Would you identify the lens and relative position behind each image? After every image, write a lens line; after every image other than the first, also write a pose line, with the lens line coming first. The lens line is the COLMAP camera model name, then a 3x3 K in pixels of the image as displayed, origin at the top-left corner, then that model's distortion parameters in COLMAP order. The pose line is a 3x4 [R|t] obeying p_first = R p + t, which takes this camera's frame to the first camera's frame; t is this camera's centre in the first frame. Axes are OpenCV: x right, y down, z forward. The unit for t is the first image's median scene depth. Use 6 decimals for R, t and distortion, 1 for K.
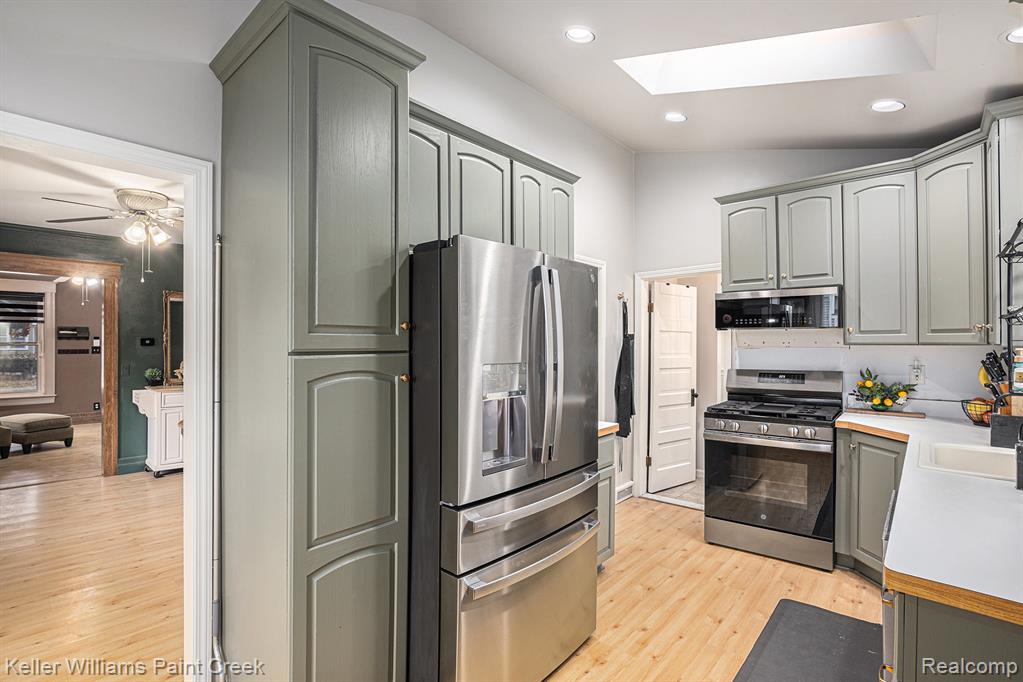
lens RADIAL K [[480.7, 0, 513.1], [0, 480.7, 339.2], [0, 0, 1]] dist [-0.012434, 0.000653]
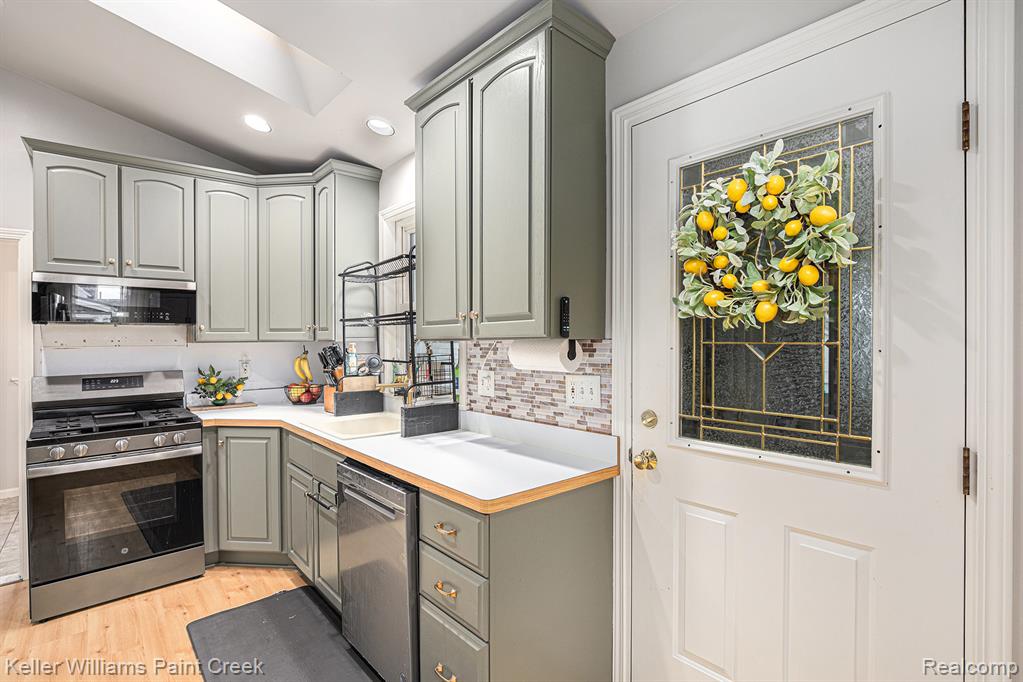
lens RADIAL K [[480.7, 0, 513.8], [0, 480.7, 341.2], [0, 0, 1]] dist [-0.012434, 0.000653]
pose [[0.176427, -0.006473, 0.984292, -0.162371], [-0.001064, 0.999977, 0.006767, 0.001704], [-0.984313, -0.002241, 0.176416, 0.186267]]
